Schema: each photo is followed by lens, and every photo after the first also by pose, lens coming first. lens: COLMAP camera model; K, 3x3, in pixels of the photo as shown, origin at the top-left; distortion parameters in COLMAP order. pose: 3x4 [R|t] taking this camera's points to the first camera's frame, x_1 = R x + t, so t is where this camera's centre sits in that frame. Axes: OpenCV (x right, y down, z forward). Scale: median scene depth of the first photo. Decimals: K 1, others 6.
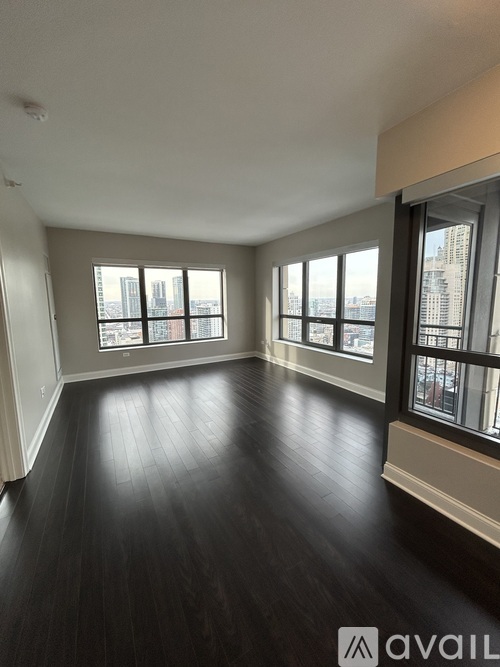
lens RADIAL K [[269.6, 0, 248.1], [0, 269.6, 333.8], [0, 0, 1]] dist [-0.002345, 0.000070]
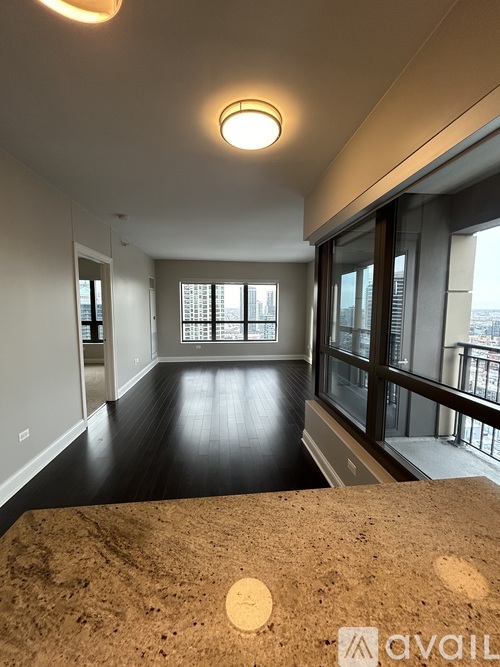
lens RADIAL K [[269.6, 0, 248.1], [0, 269.6, 333.8], [0, 0, 1]] dist [-0.002345, 0.000070]
pose [[0.913439, 0.056074, -0.403094, 0.302643], [-0.067434, 0.997625, -0.014031, 0.010480], [0.401350, 0.039998, 0.915051, -0.151139]]
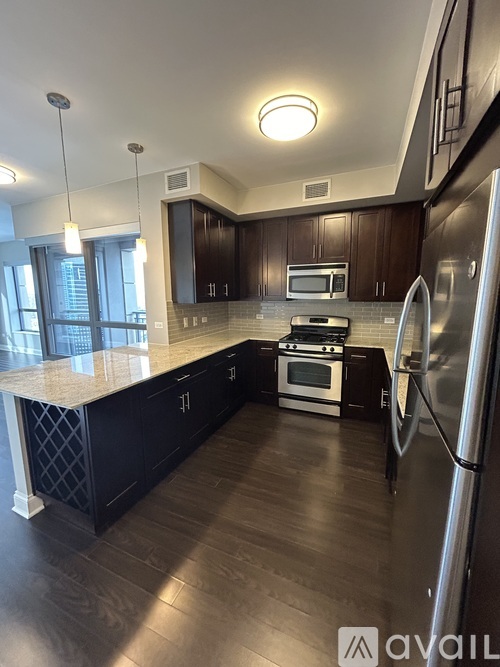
lens RADIAL K [[269.6, 0, 248.1], [0, 269.6, 333.8], [0, 0, 1]] dist [-0.002345, 0.000070]
pose [[0.805938, -0.082278, 0.586254, 0.232981], [0.071057, 0.996580, 0.042181, 0.056300], [-0.587720, 0.007662, 0.809028, -0.497302]]
